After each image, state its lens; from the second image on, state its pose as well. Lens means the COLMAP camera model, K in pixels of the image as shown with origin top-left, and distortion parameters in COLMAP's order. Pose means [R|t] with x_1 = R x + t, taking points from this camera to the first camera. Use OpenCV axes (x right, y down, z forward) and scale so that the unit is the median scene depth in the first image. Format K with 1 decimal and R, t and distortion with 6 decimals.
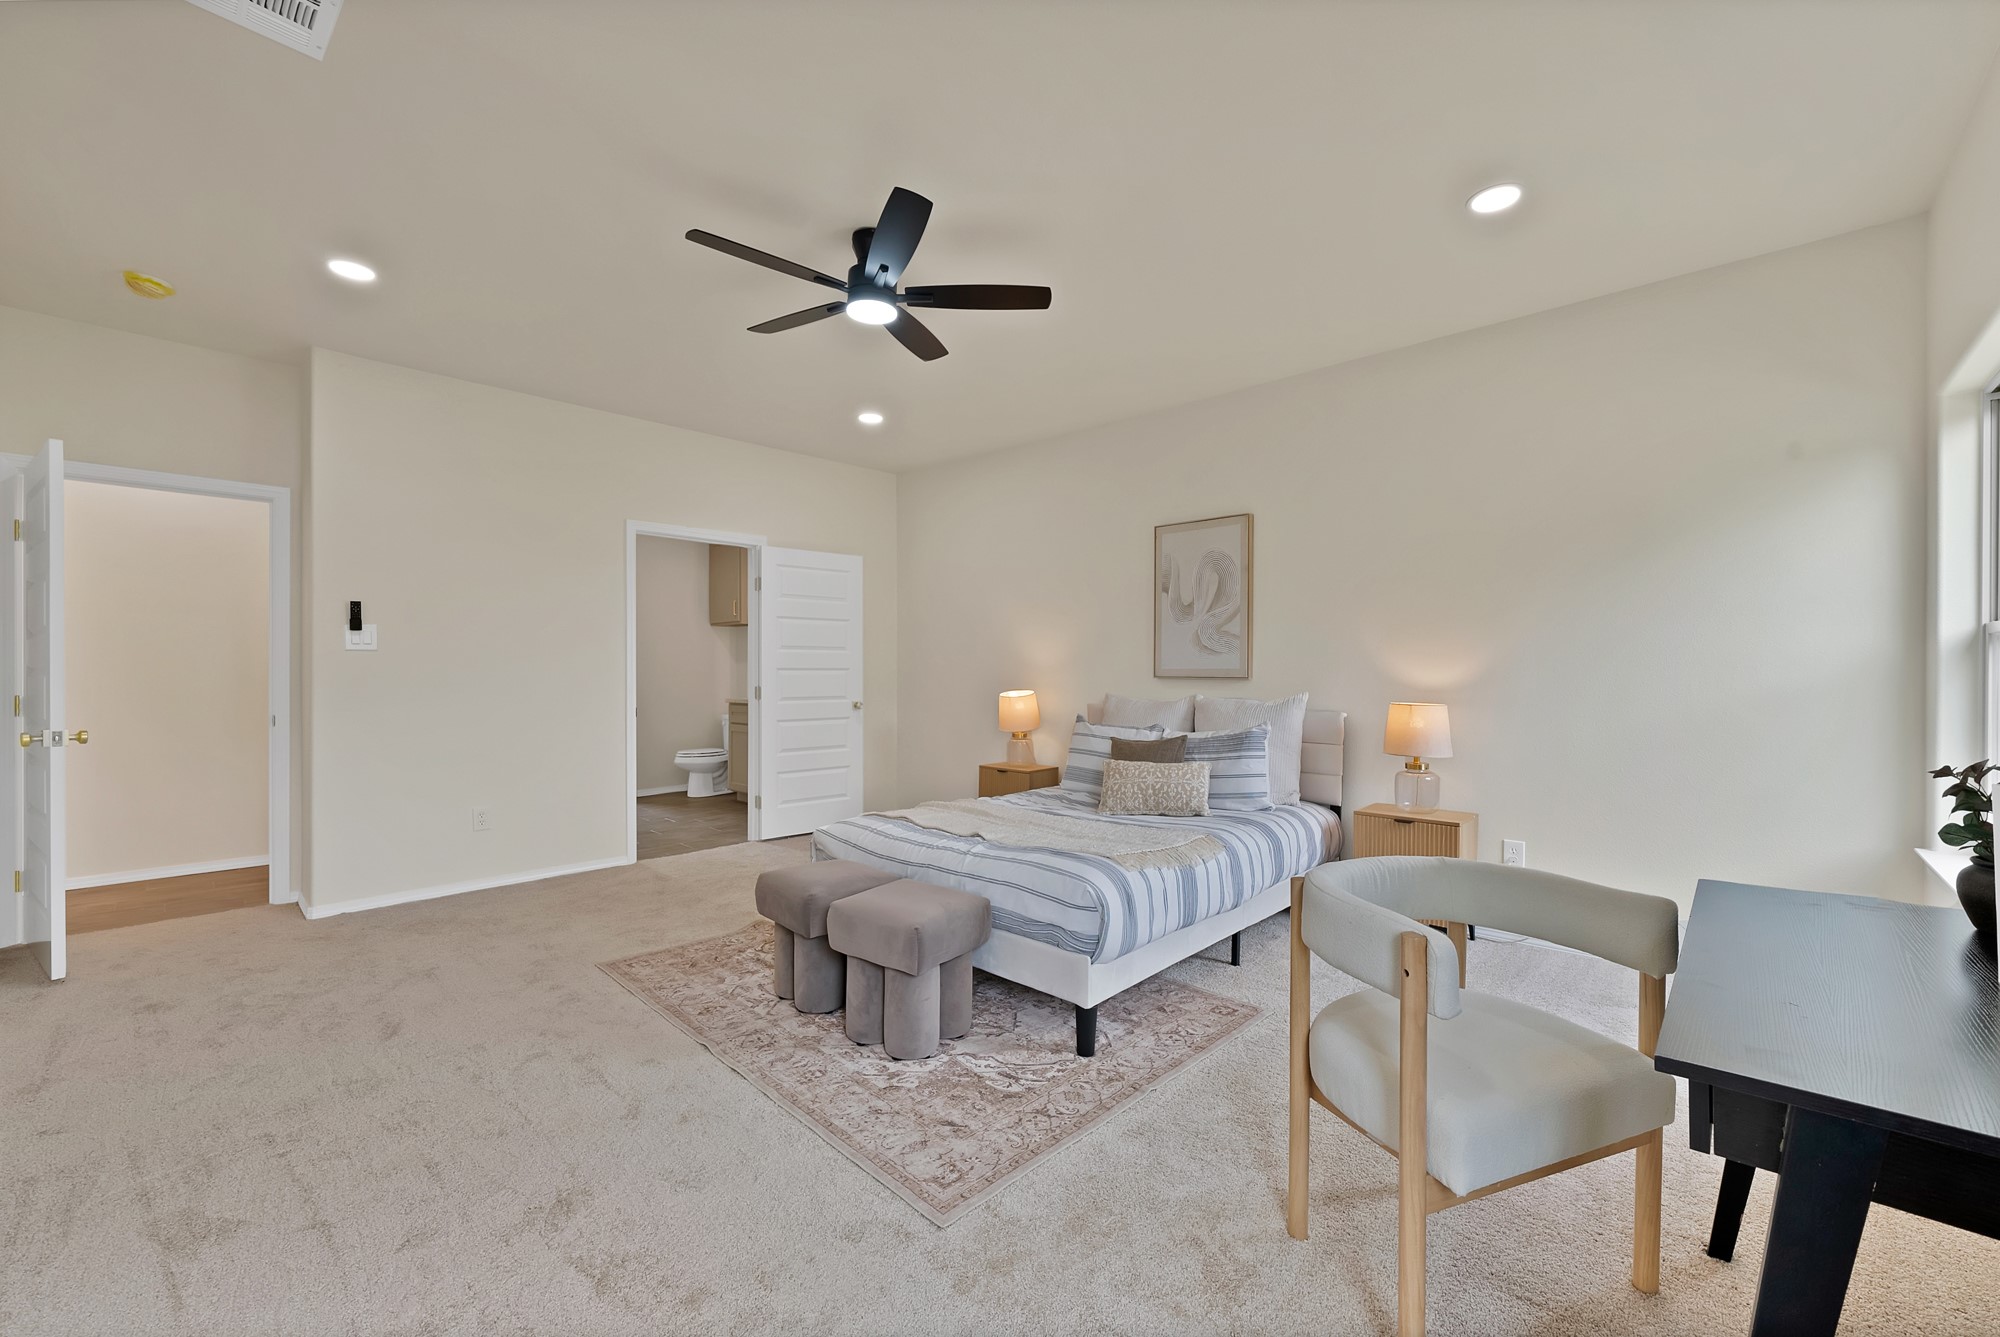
lens RADIAL K [[791.5, 0, 1003.2], [0, 791.5, 670.4], [0, 0, 1]] dist [-0.004179, -0.000539]
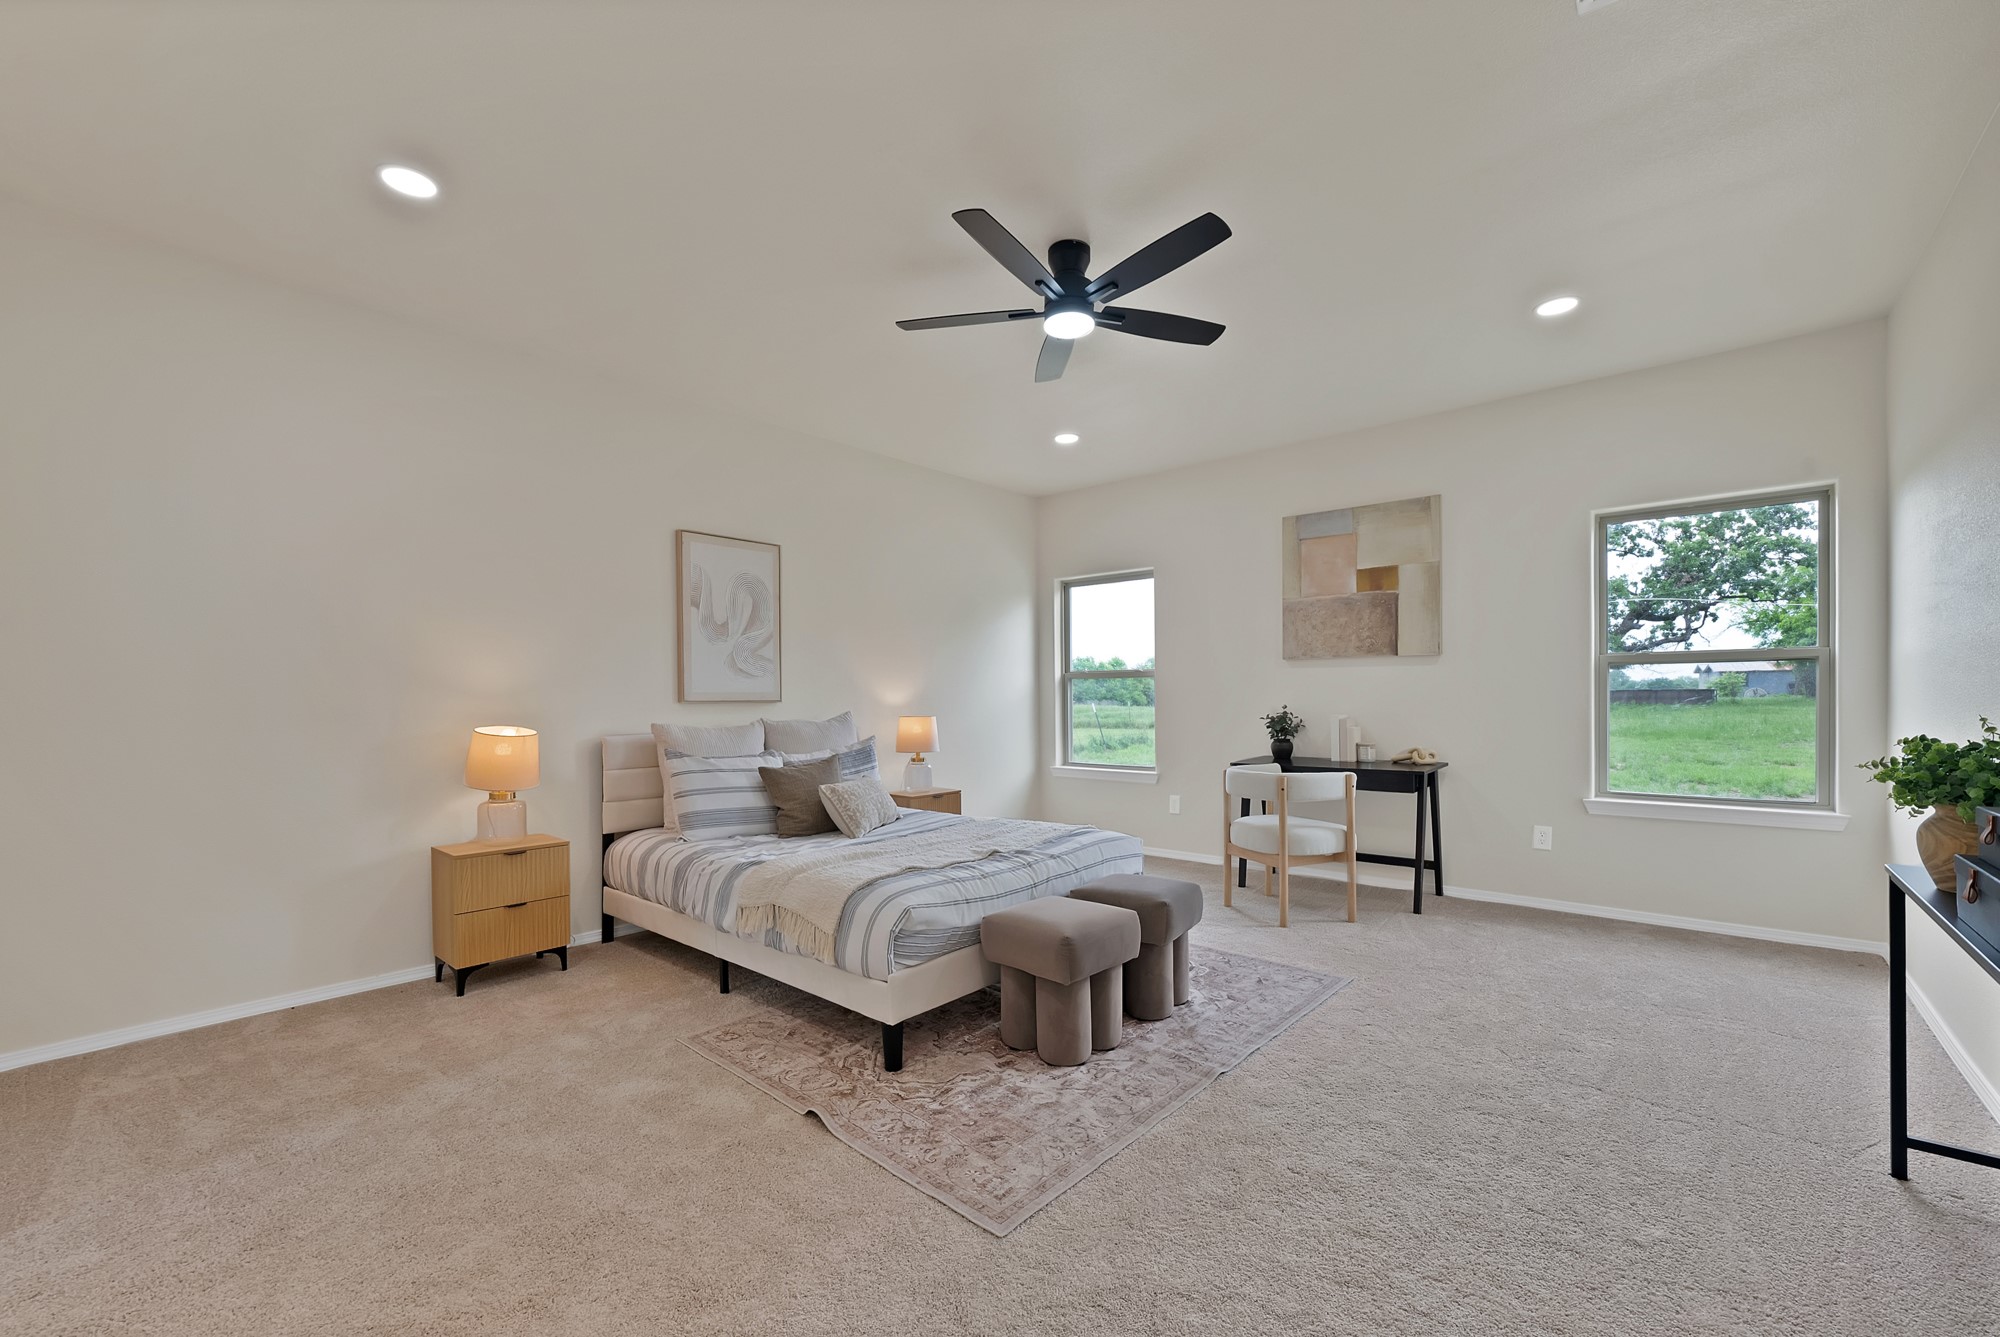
lens RADIAL K [[791.5, 0, 994.5], [0, 791.5, 703.6], [0, 0, 1]] dist [-0.004179, -0.000539]
pose [[-0.021865, -0.013473, 0.999670, -0.751762], [0.005743, 0.999891, 0.013601, 0.001074], [-0.999744, 0.006038, -0.021786, 0.727152]]
